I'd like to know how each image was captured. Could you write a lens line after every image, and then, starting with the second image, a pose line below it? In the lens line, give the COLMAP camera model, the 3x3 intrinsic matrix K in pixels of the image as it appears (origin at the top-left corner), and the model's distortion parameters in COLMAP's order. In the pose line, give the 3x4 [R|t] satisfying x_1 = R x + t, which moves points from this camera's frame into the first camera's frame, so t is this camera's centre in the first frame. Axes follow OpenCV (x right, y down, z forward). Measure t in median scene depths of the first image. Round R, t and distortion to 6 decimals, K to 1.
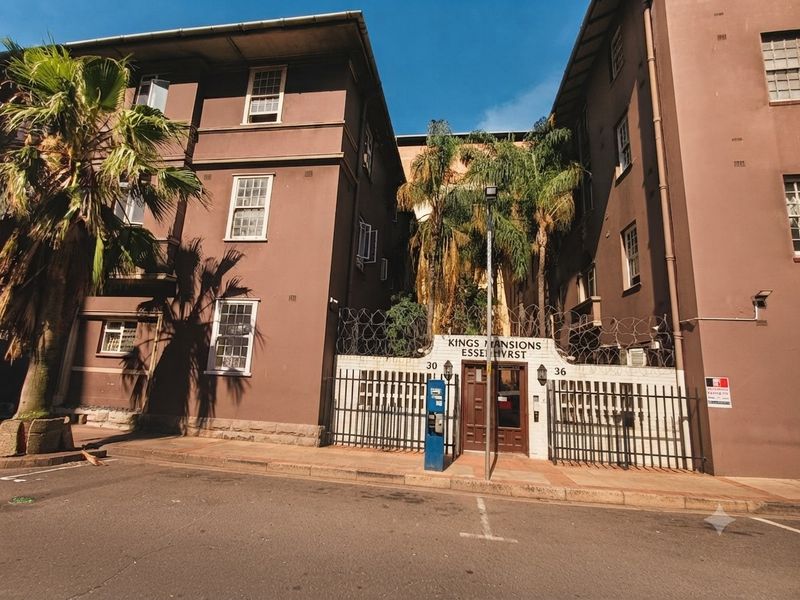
lens RADIAL K [[362.3, 0, 403.5], [0, 362.3, 301.2], [0, 0, 1]] dist [0.003458, 0.000293]
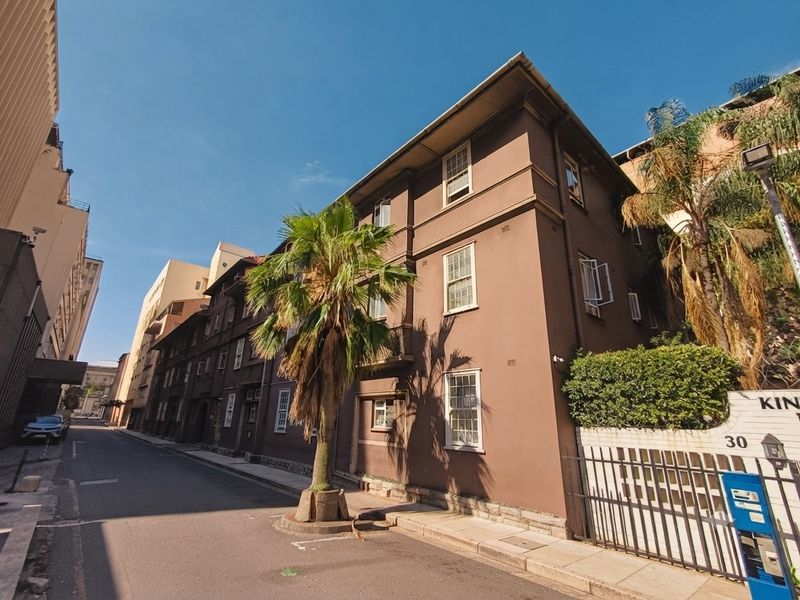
lens RADIAL K [[362.3, 0, 403.5], [0, 362.3, 301.2], [0, 0, 1]] dist [0.003458, 0.000293]
pose [[0.764051, -0.229597, -0.602918, 0.065147], [0.132777, 0.970487, -0.201308, -0.010413], [0.631344, 0.073755, 0.771987, 0.108485]]
